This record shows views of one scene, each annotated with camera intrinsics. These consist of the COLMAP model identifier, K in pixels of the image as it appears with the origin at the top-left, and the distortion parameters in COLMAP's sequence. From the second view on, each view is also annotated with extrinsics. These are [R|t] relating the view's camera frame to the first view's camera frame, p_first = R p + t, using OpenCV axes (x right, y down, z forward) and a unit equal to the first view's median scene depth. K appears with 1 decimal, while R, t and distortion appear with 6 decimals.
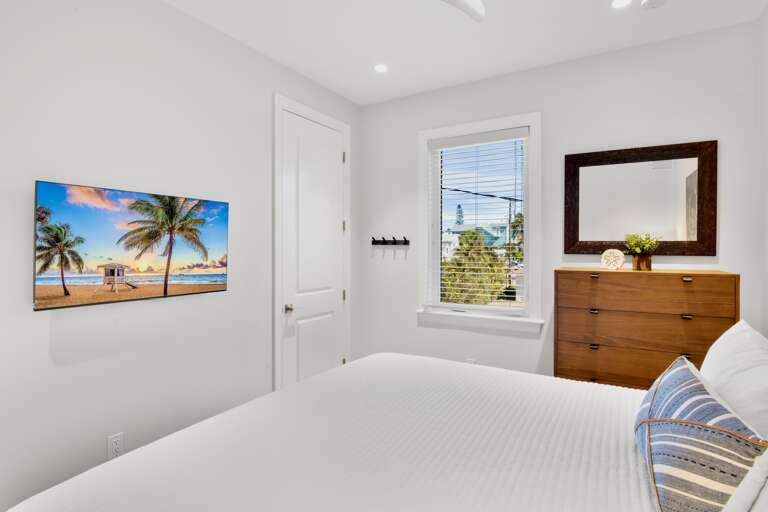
lens RADIAL K [[383.1, 0, 383.4], [0, 383.1, 252.6], [0, 0, 1]] dist [-0.009974, -0.000739]
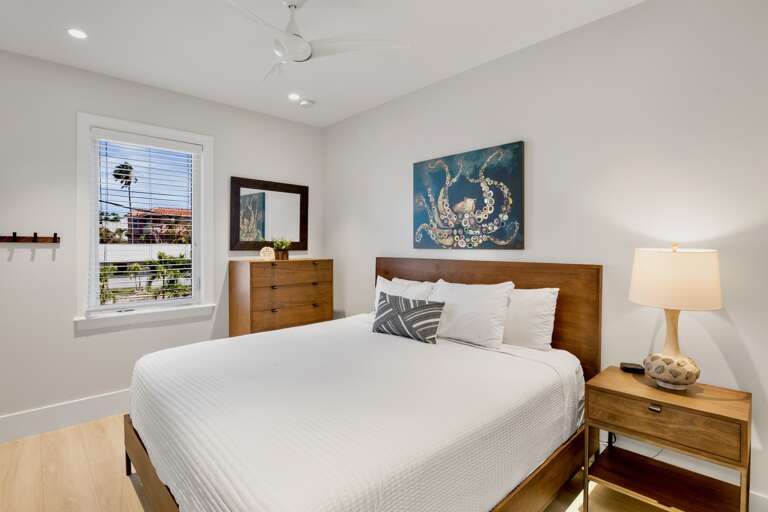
lens RADIAL K [[383.1, 0, 386.6], [0, 383.1, 249.9], [0, 0, 1]] dist [-0.009974, -0.000739]
pose [[0.283933, -0.013651, 0.958747, -0.735463], [0.009869, 0.999887, 0.011315, -0.009466], [-0.958793, 0.006249, 0.284035, 0.116972]]
